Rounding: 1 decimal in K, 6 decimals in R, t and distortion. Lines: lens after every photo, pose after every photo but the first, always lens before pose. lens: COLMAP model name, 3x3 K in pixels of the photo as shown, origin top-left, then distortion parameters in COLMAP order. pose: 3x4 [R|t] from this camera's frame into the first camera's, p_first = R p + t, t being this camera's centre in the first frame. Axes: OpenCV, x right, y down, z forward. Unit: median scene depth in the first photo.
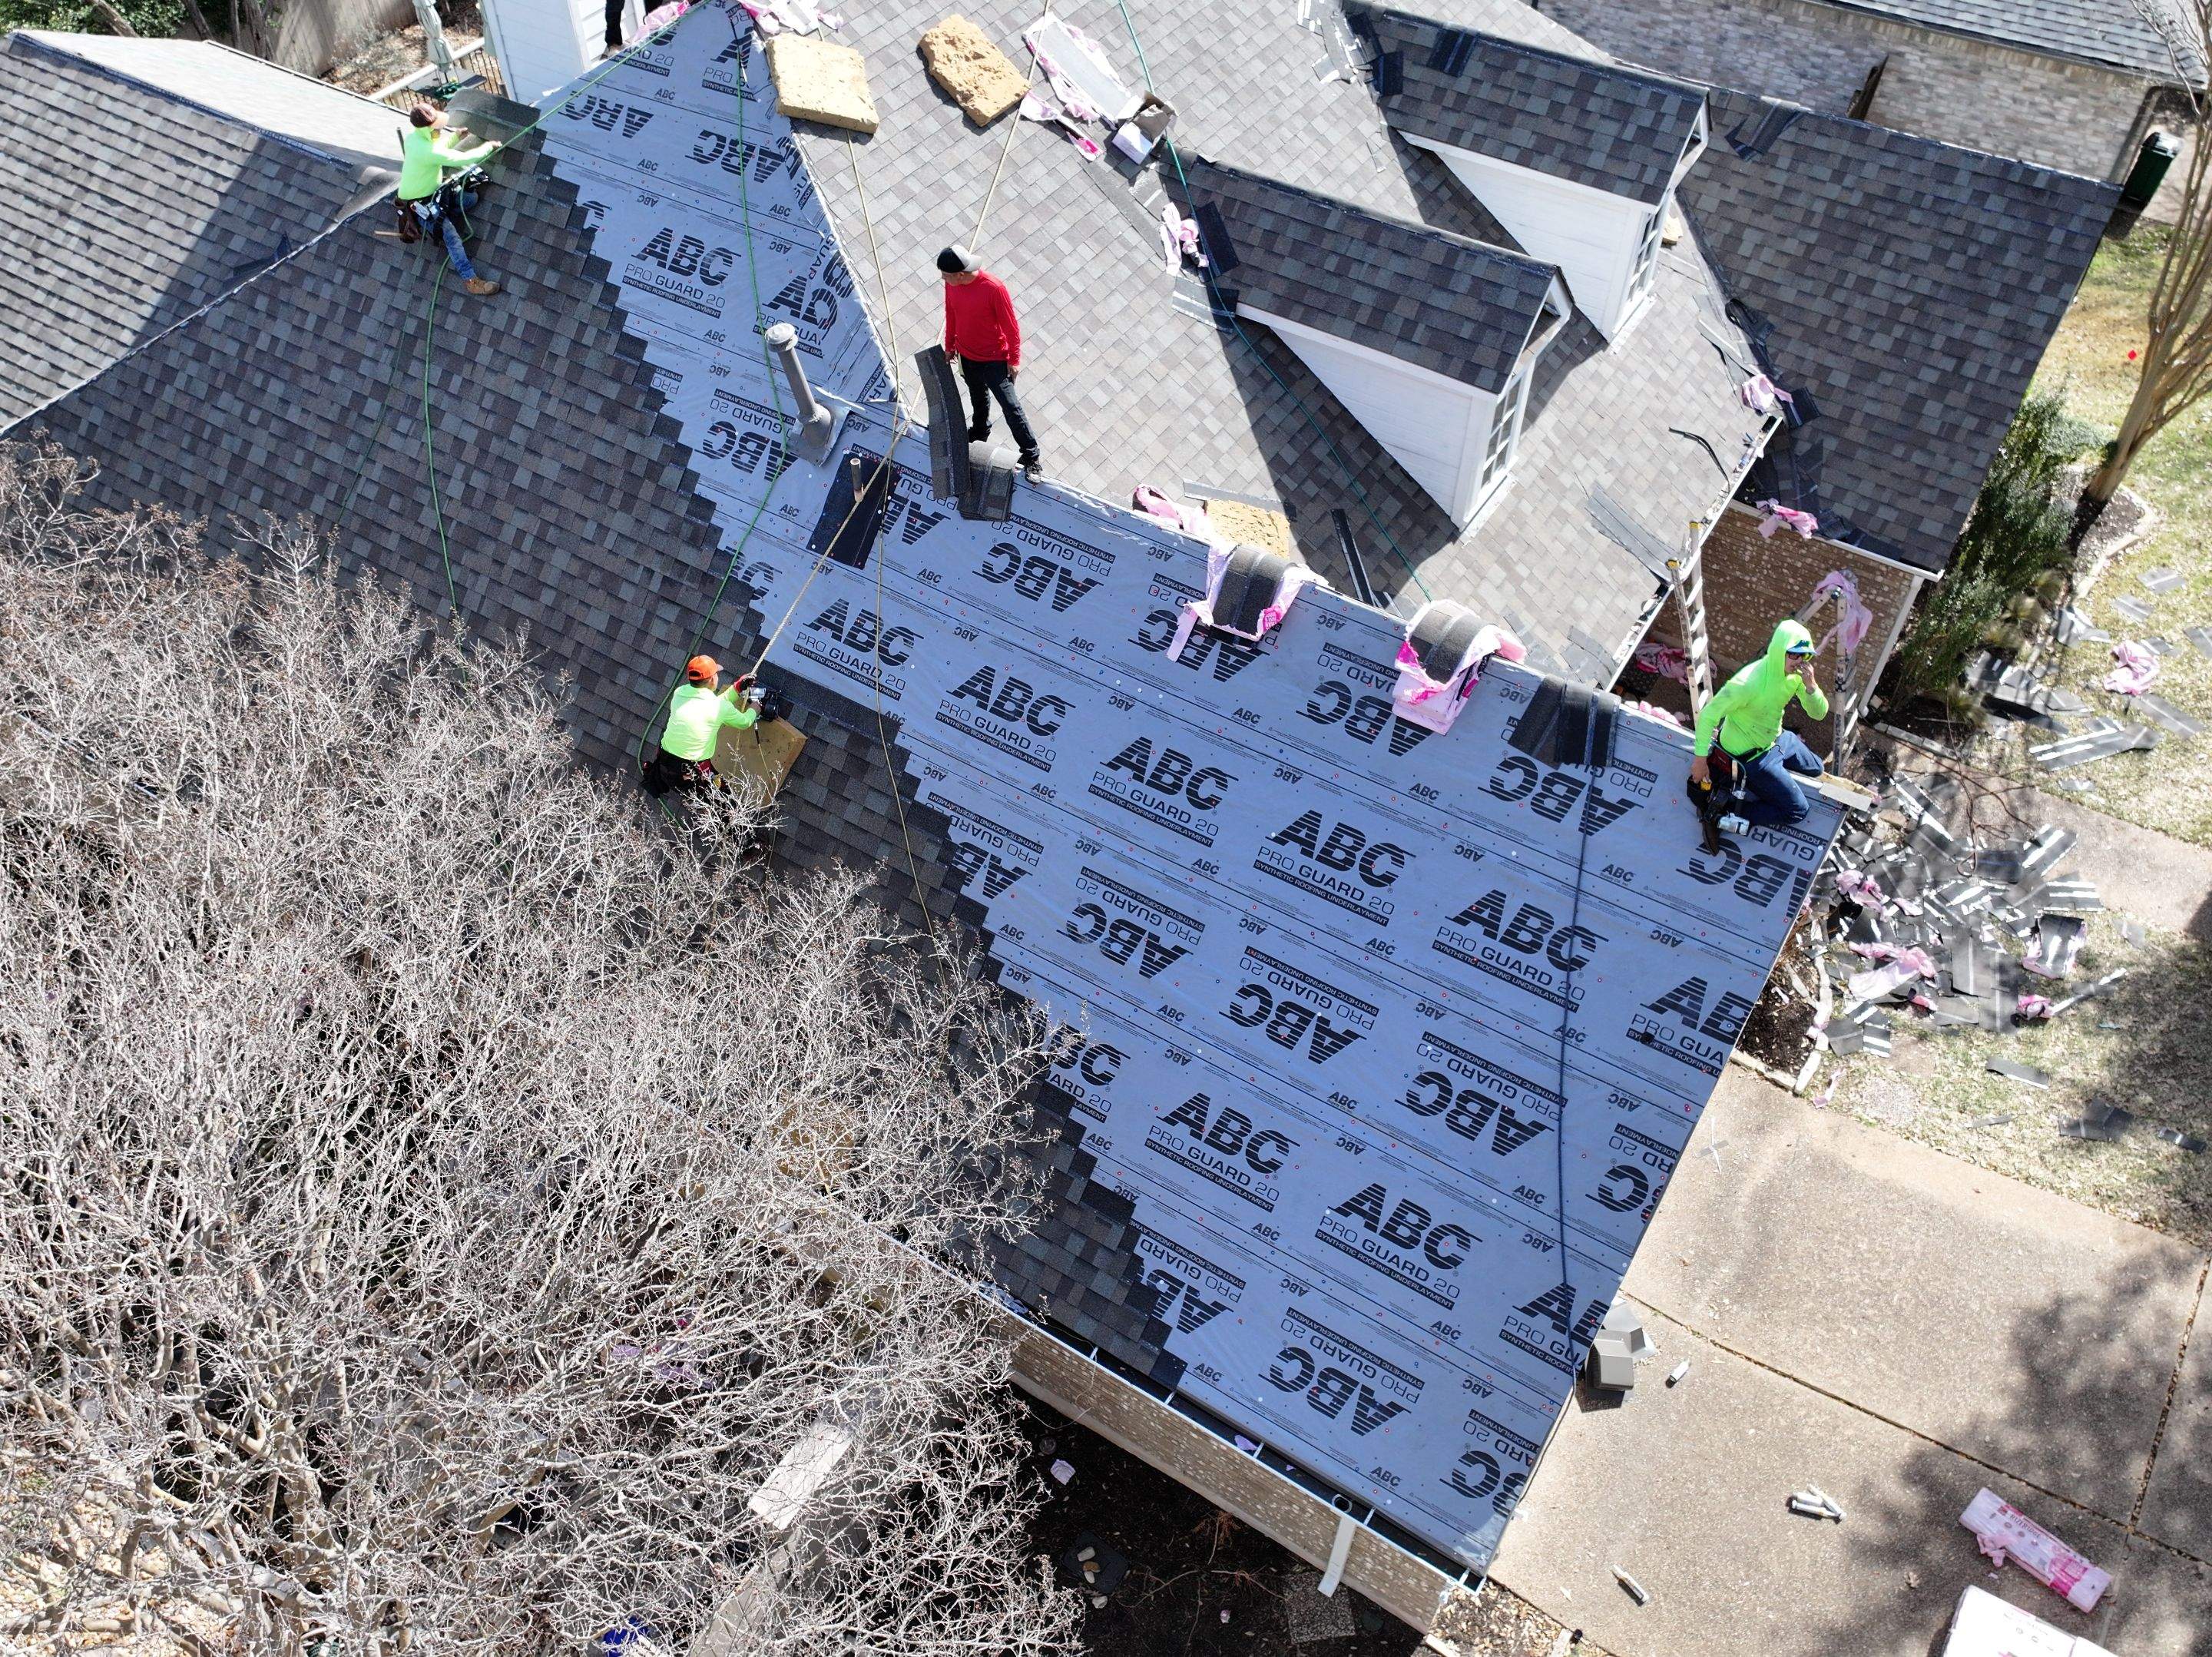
lens RADIAL K [[1774.6, 0, 1104.8], [0, 1774.6, 831.4], [0, 0, 1]] dist [0.004070, 0.005037]
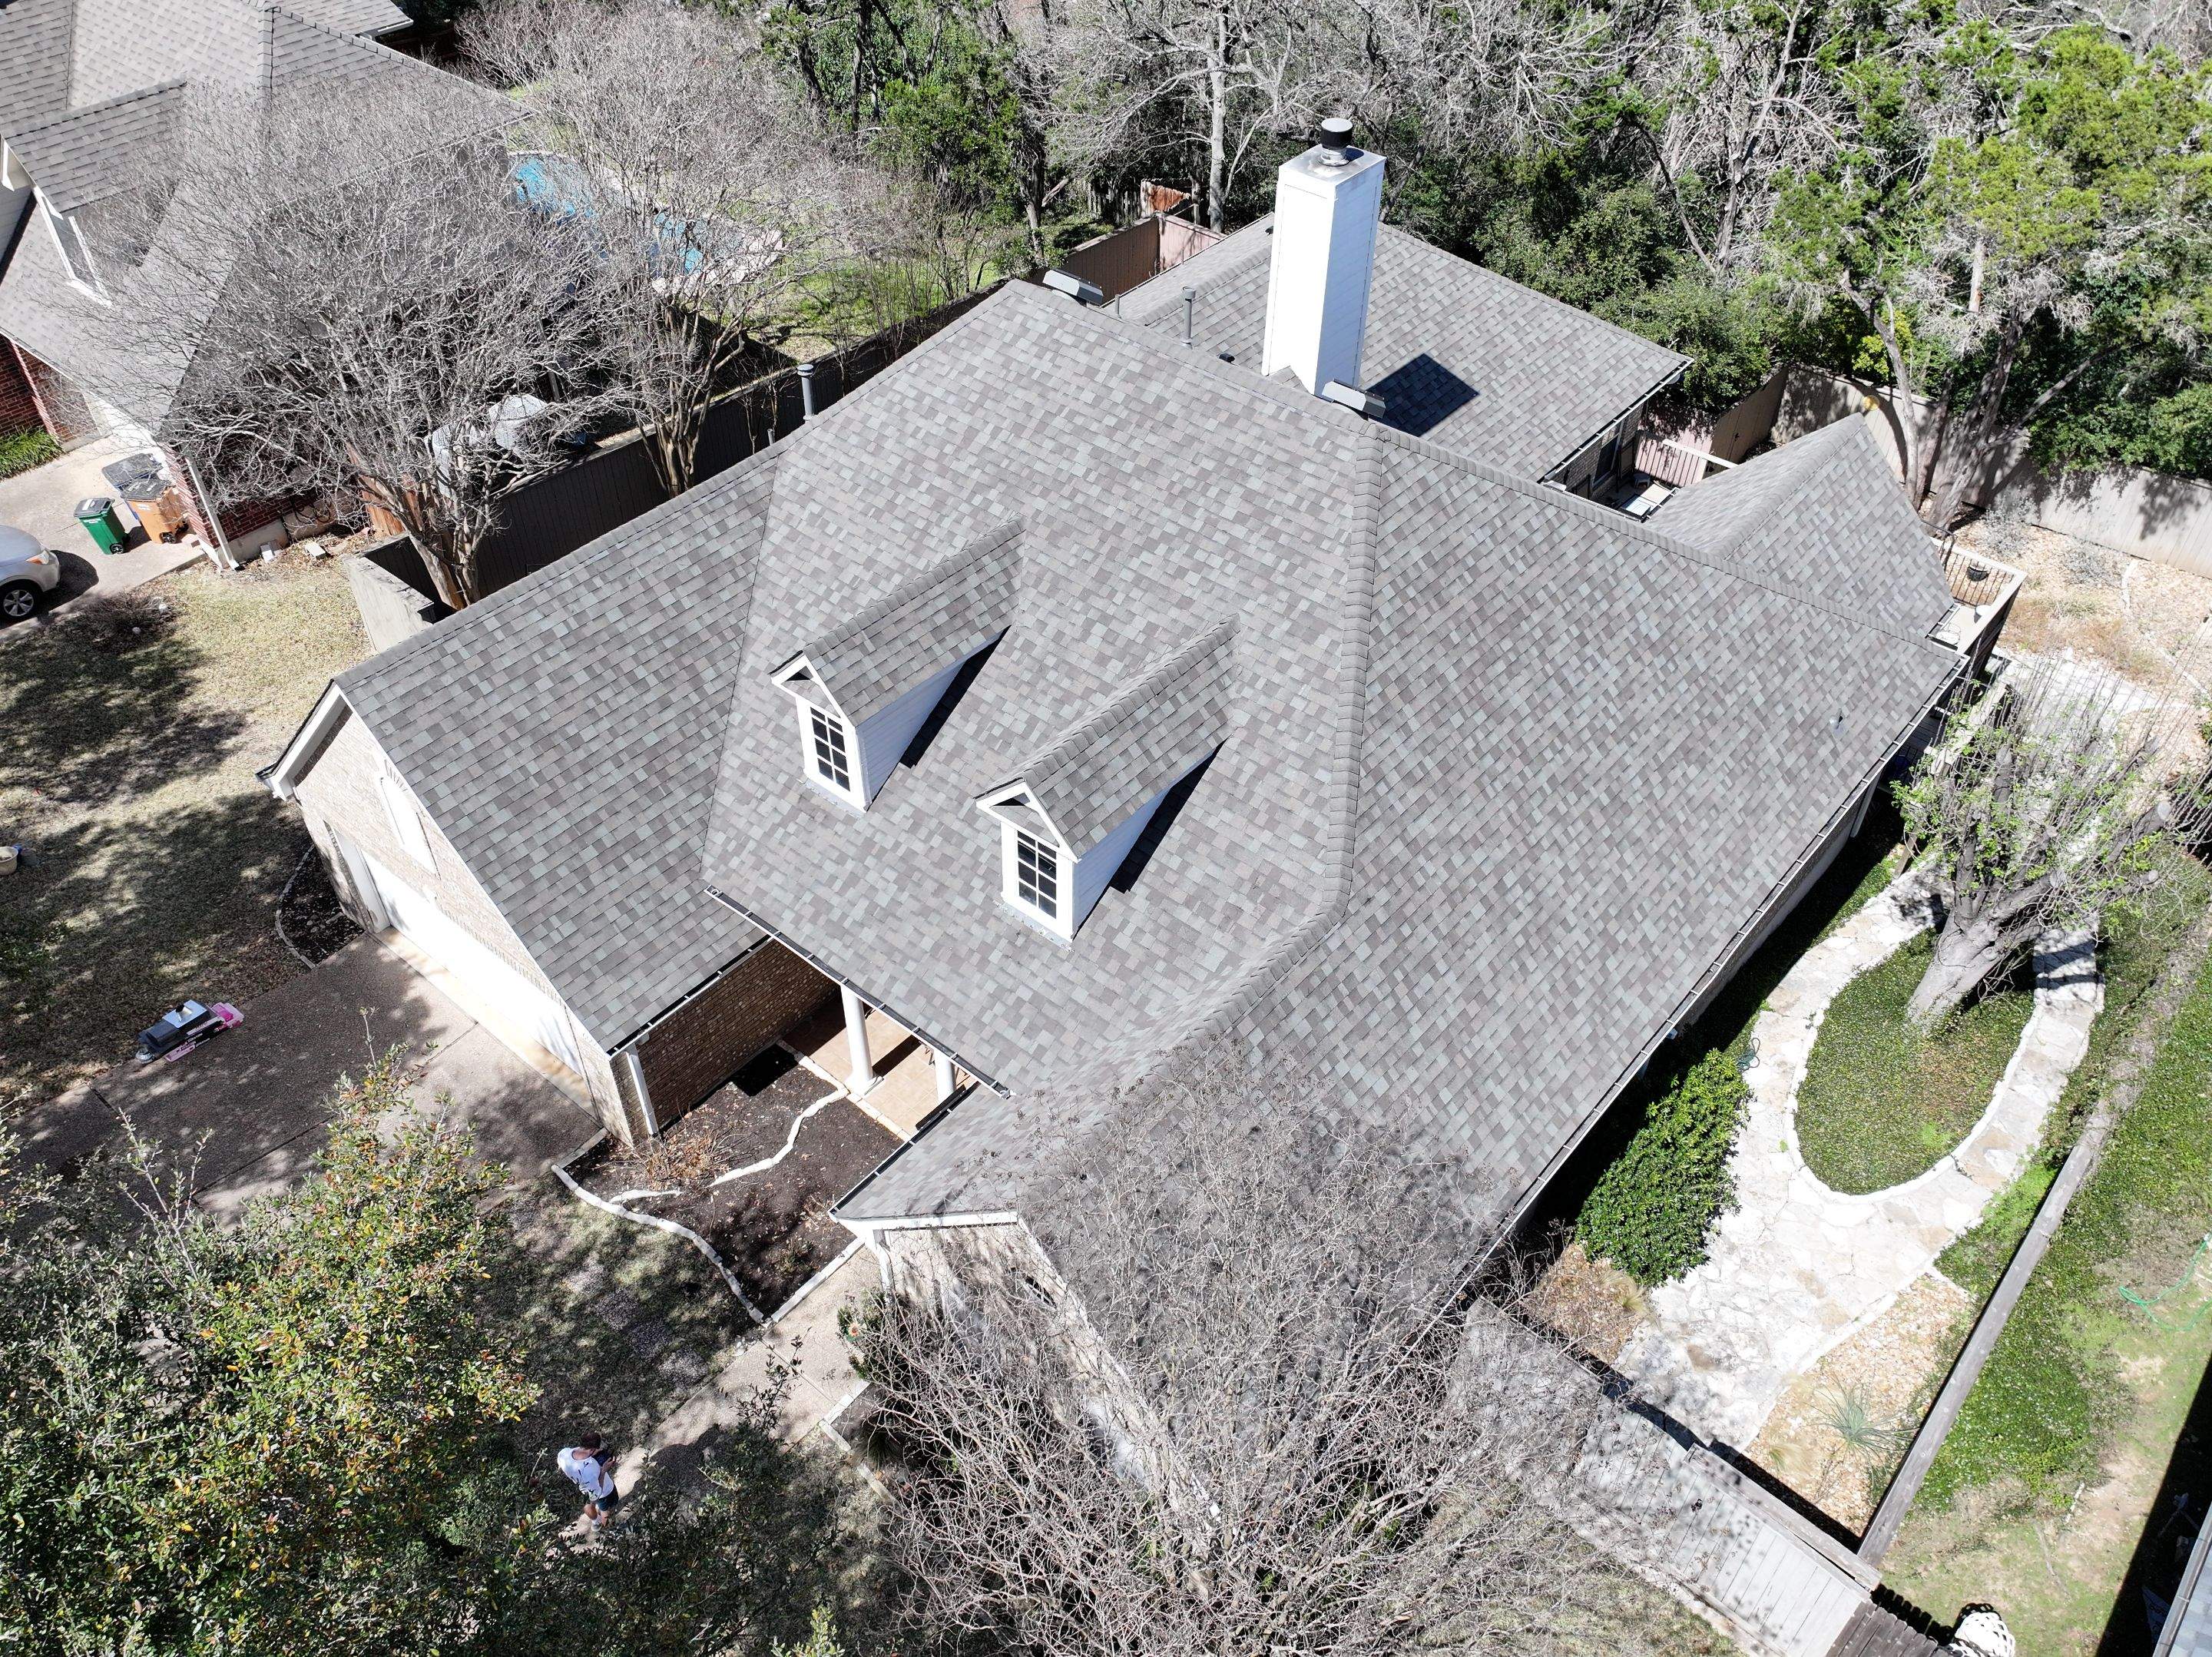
lens RADIAL K [[1774.6, 0, 1109.9], [0, 1774.6, 824.3], [0, 0, 1]] dist [0.004070, 0.005037]
pose [[-0.135141, 0.675415, -0.724949, 1.292558], [-0.747080, 0.411153, 0.522326, -1.136521], [0.650852, 0.612183, 0.449026, 0.550504]]
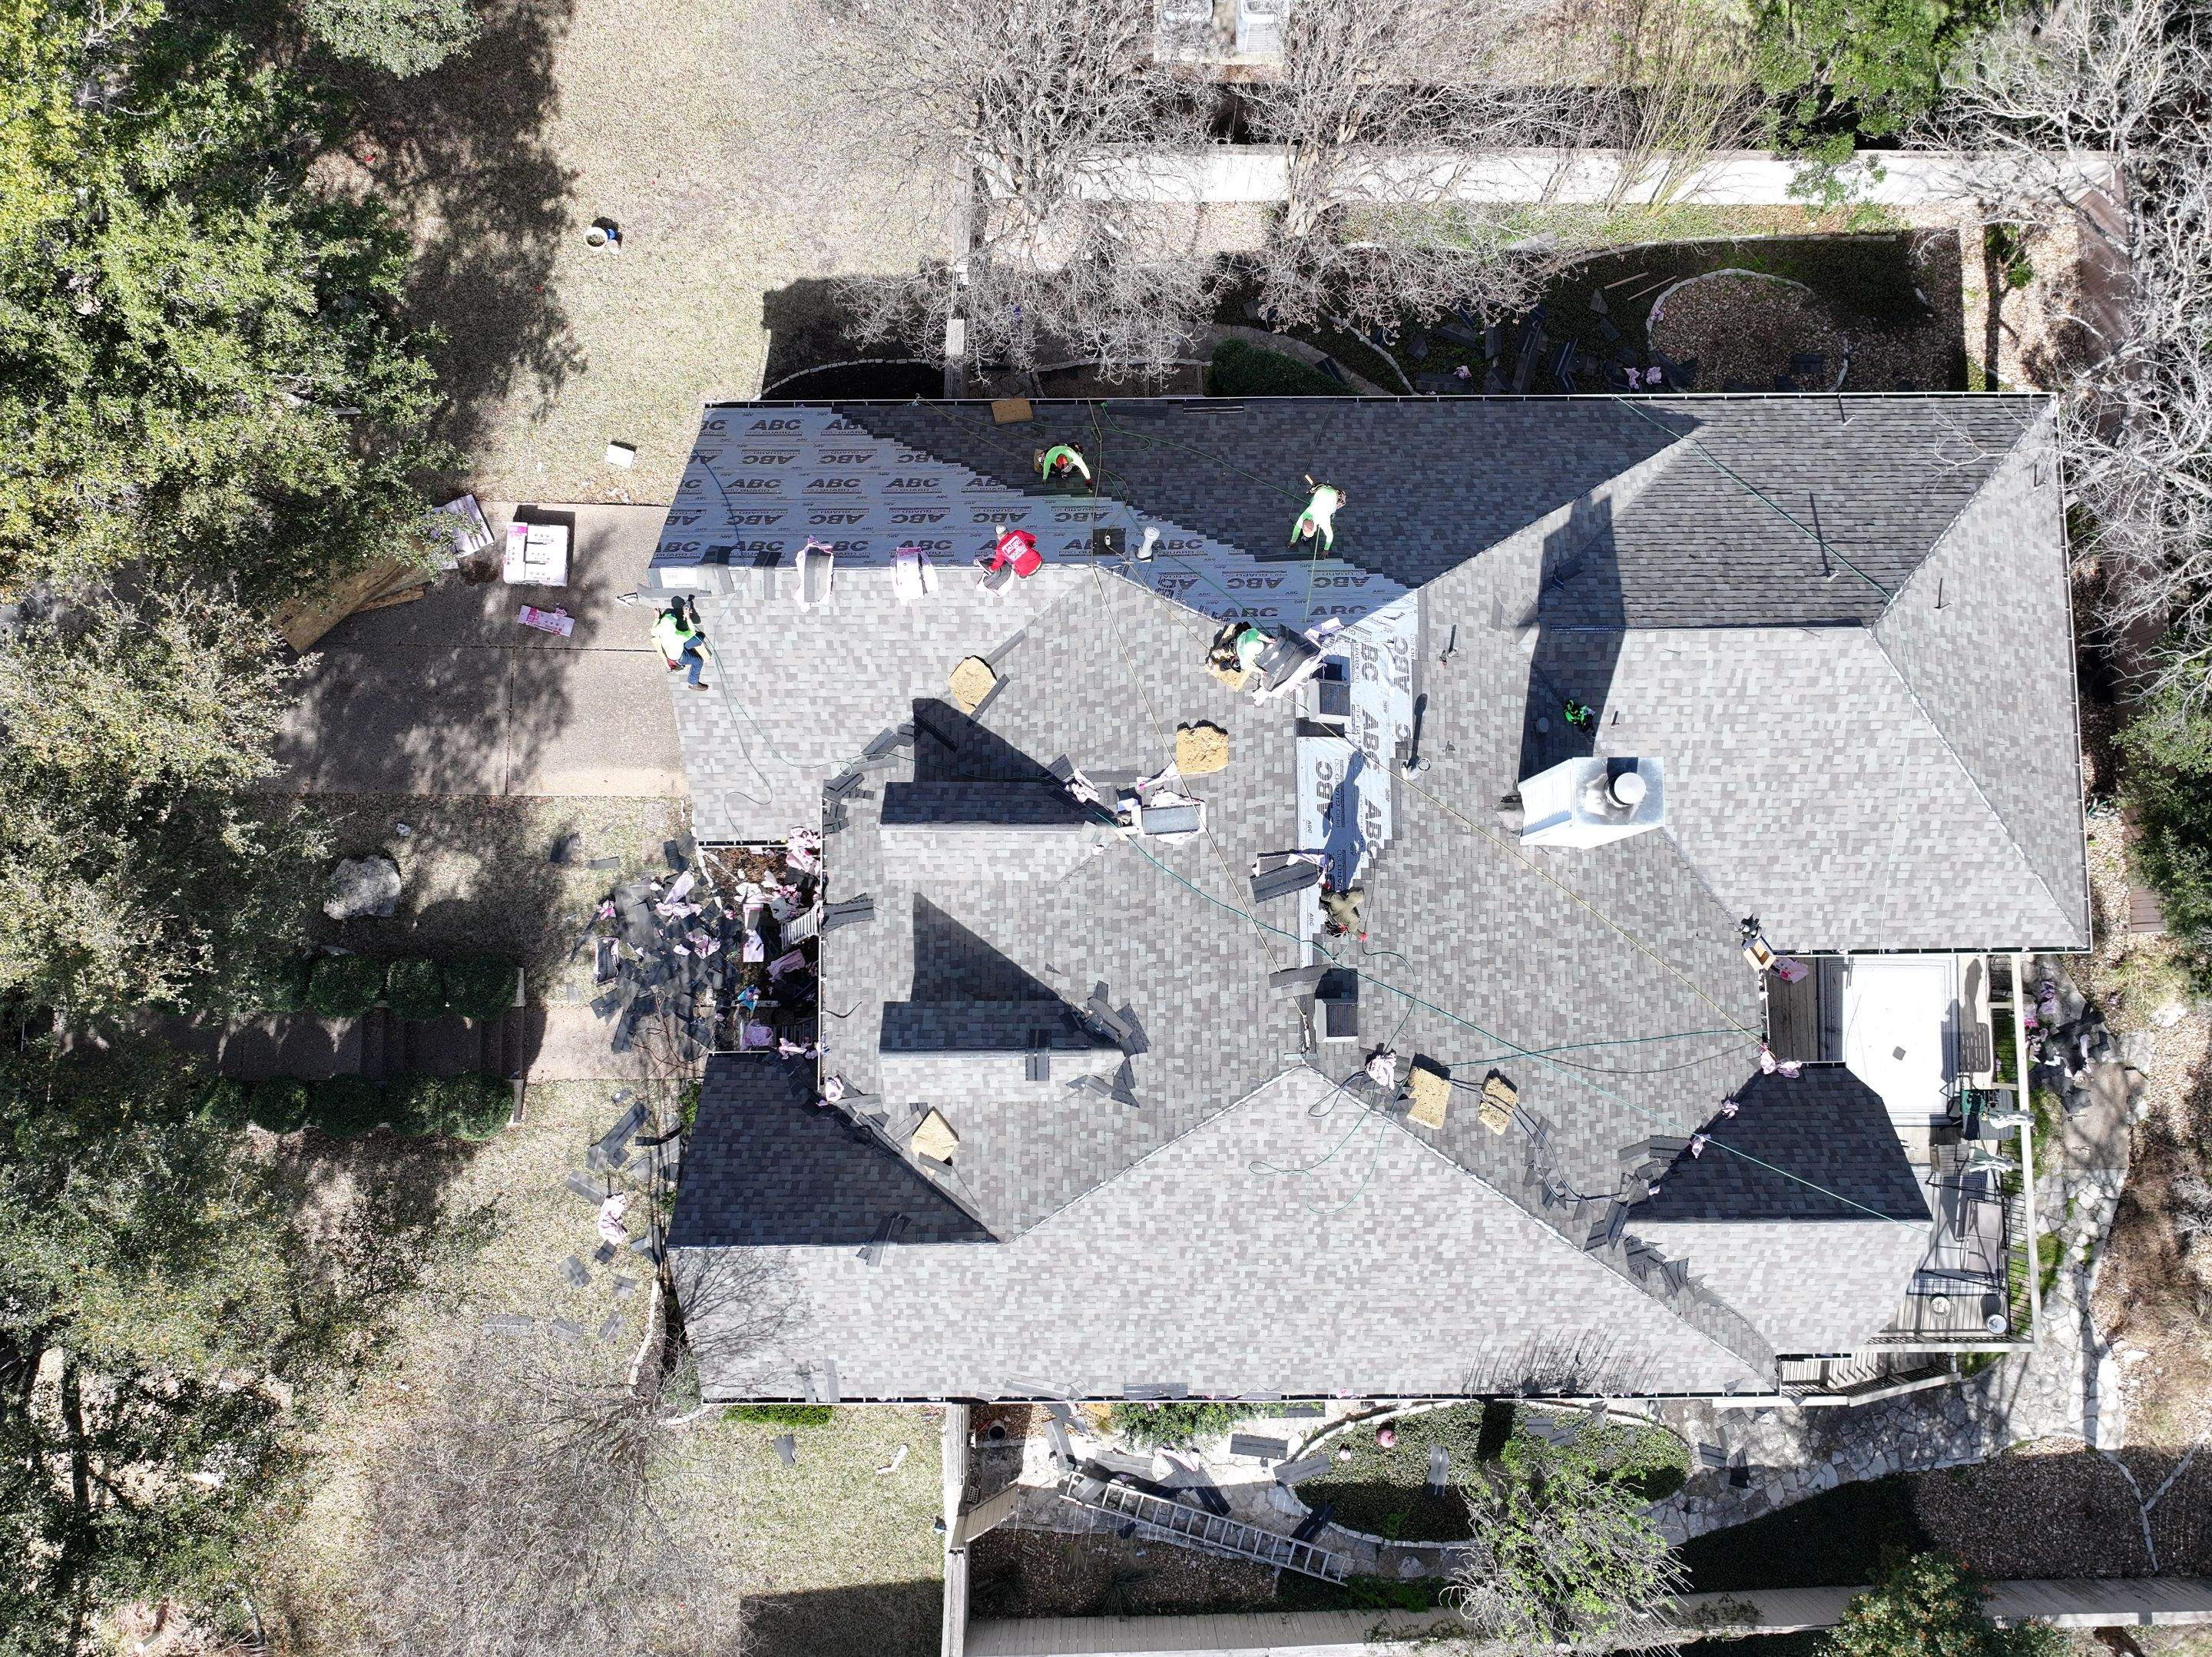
lens RADIAL K [[1774.6, 0, 1098.7], [0, 1774.6, 838.1], [0, 0, 1]] dist [0.004070, 0.005037]
pose [[-0.841172, 0.538089, -0.053757, 0.154726], [-0.406984, -0.564475, 0.718145, -1.683616], [0.356081, 0.625961, 0.693814, -0.228431]]
